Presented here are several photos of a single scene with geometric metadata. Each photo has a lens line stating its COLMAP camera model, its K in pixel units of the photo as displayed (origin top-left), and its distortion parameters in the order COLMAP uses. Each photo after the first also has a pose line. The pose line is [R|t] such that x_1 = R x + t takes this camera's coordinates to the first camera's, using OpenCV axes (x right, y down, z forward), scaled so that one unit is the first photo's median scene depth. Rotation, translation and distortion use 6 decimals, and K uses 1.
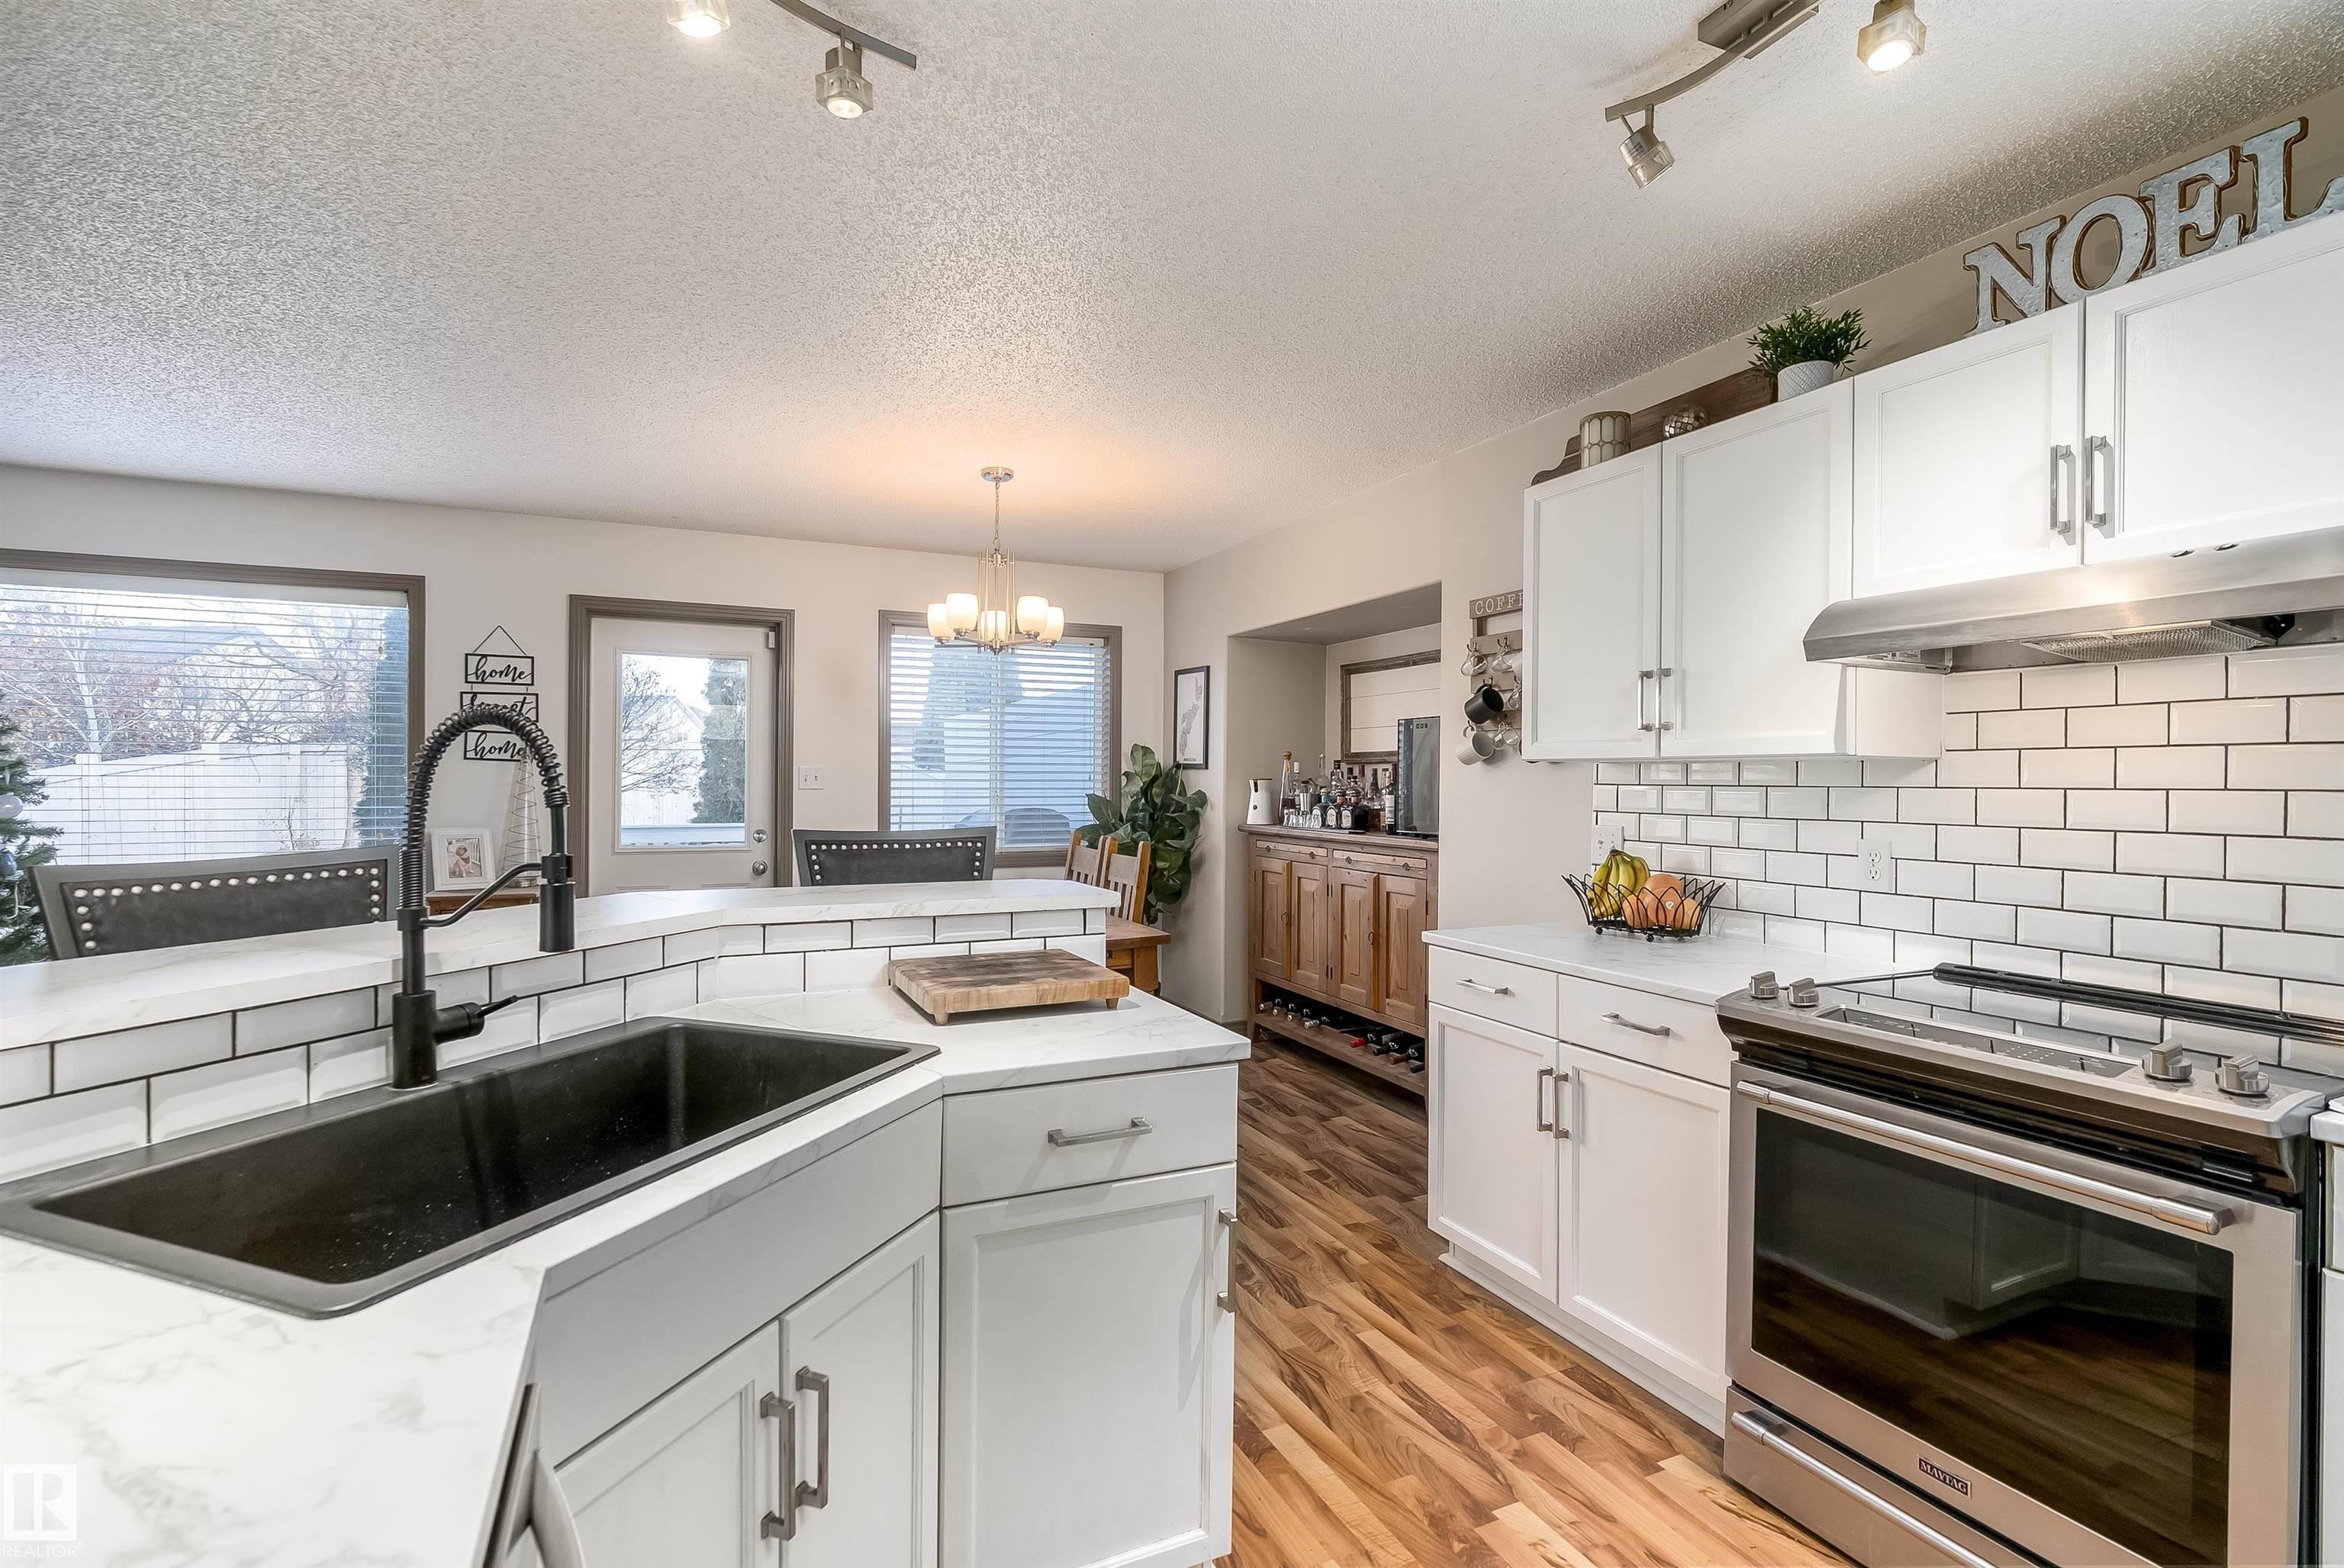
lens RADIAL K [[1067.6, 0, 1159.3], [0, 1067.6, 786.1], [0, 0, 1]] dist [-0.011215, 0.006432]
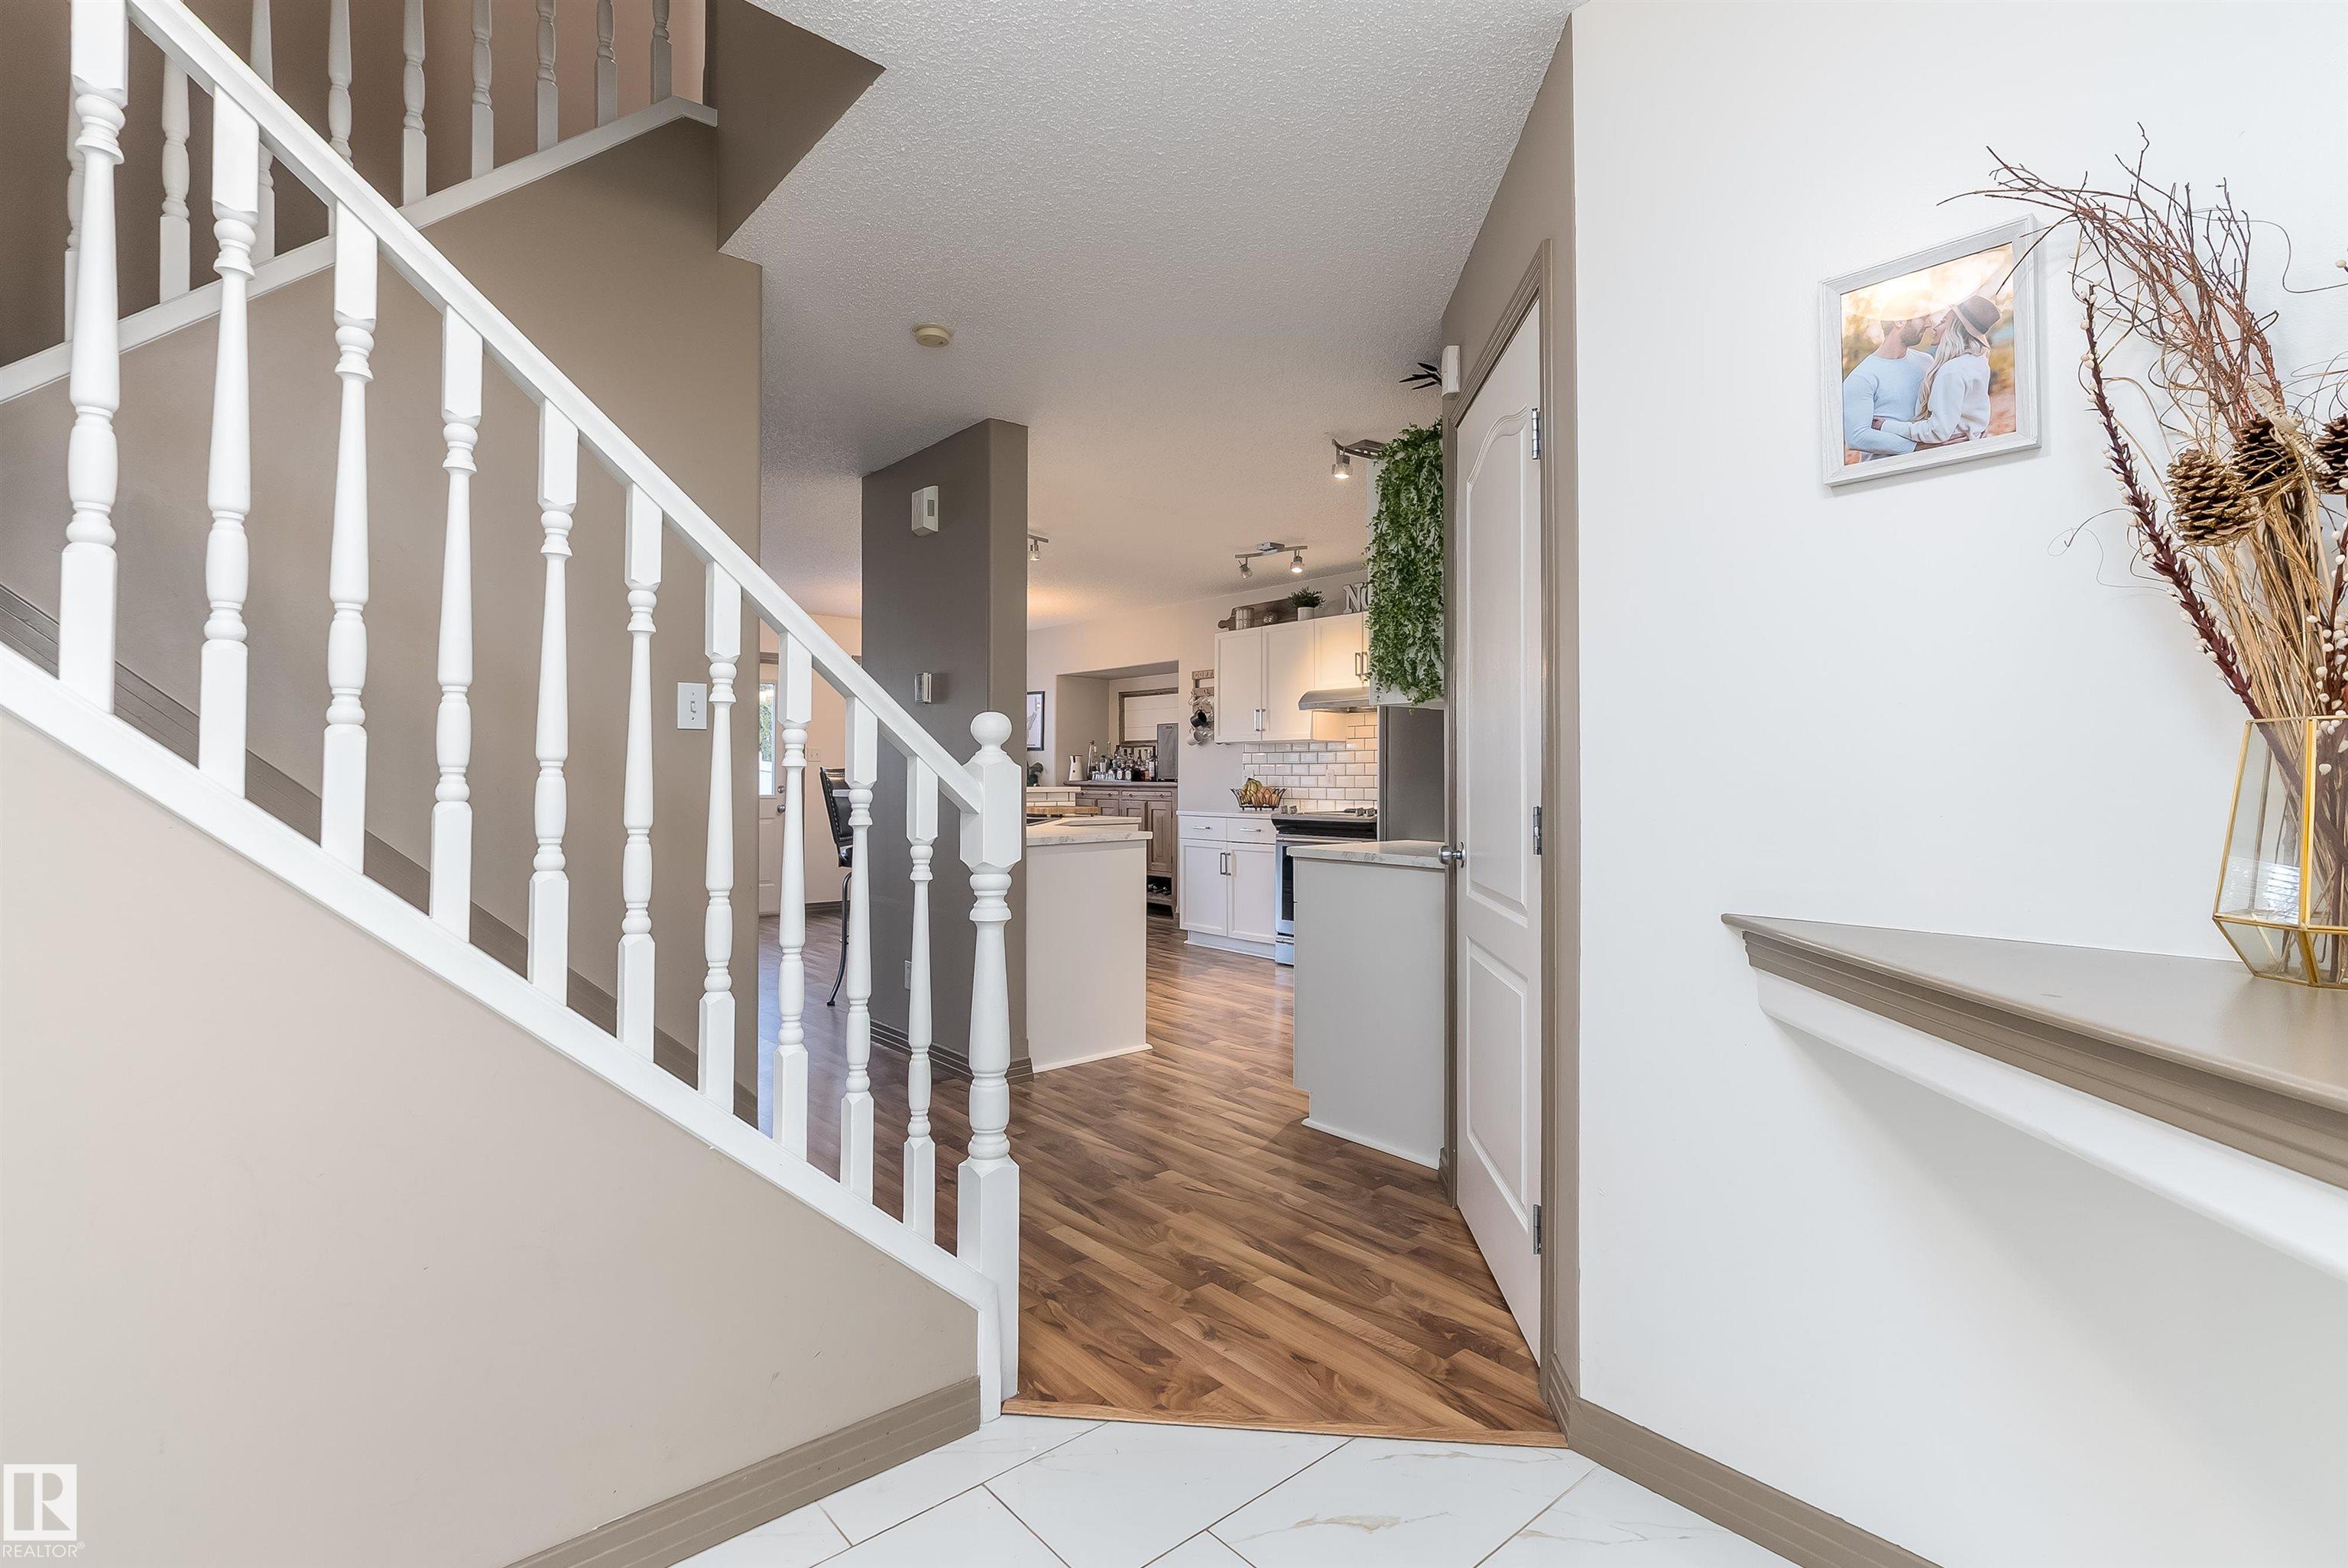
lens RADIAL K [[1086.5, 0, 1177.2], [0, 1086.5, 760.5], [0, 0, 1]] dist [-0.004242, 0.000156]
pose [[0.957508, -0.000927, 0.288405, -0.419999], [0.006372, 0.999819, -0.017942, 0.055407], [-0.288336, 0.019018, 0.957340, -1.239908]]
